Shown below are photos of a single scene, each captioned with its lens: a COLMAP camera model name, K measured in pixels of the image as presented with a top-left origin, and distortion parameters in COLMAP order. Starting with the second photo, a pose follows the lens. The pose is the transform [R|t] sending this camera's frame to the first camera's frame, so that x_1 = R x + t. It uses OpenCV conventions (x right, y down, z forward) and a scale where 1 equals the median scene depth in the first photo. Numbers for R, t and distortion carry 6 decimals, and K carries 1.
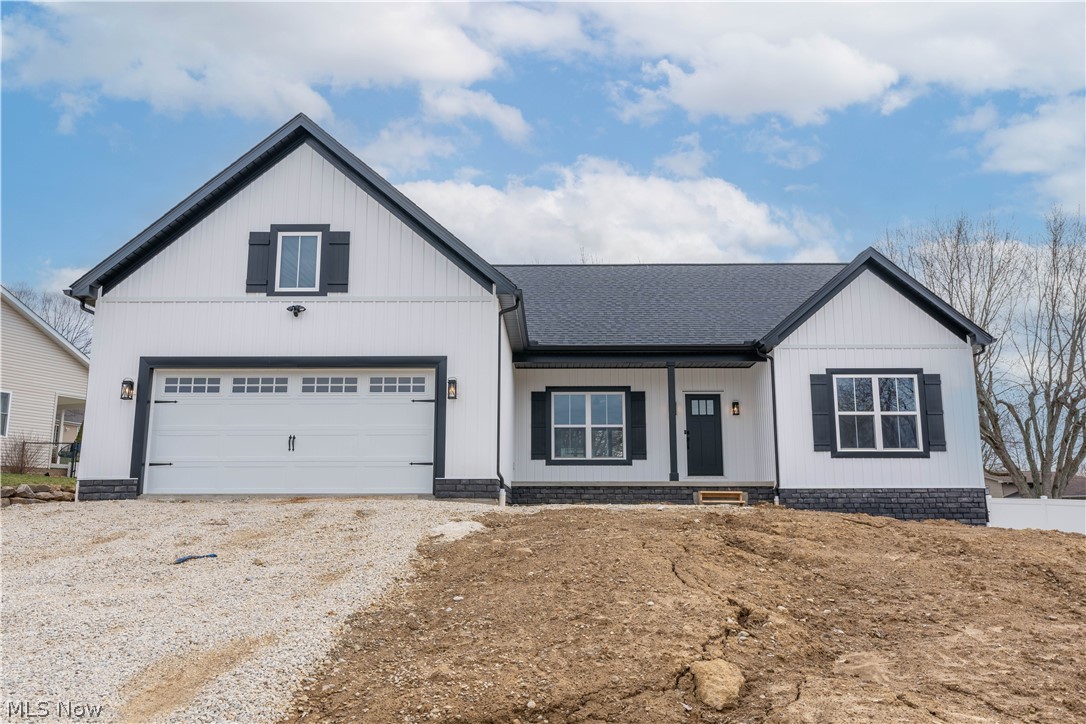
lens RADIAL K [[839.0, 0, 543.0], [0, 839.0, 362.0], [0, 0, 1]] dist [-0.017820, -0.004250]
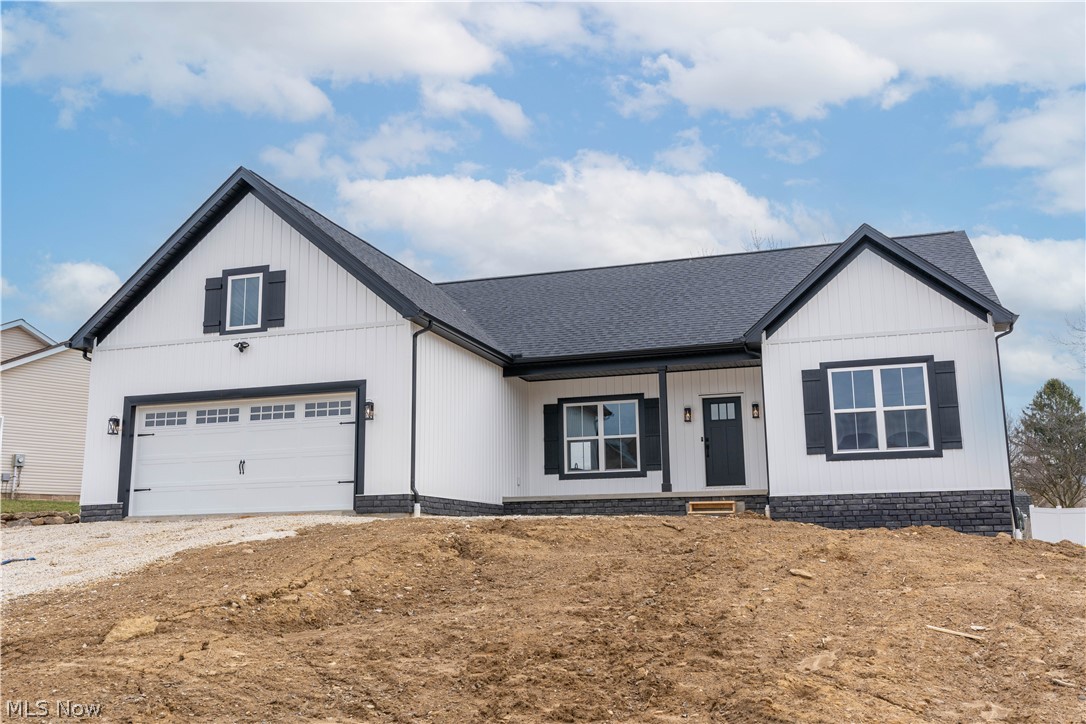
lens RADIAL K [[956.8, 0, 542.9], [0, 956.8, 356.7], [0, 0, 1]] dist [-0.014303, -0.006294]
pose [[0.959104, -0.068466, -0.274649, 0.378195], [0.065504, 0.997653, -0.019955, 0.002446], [0.275371, 0.001149, 0.961337, -0.087328]]
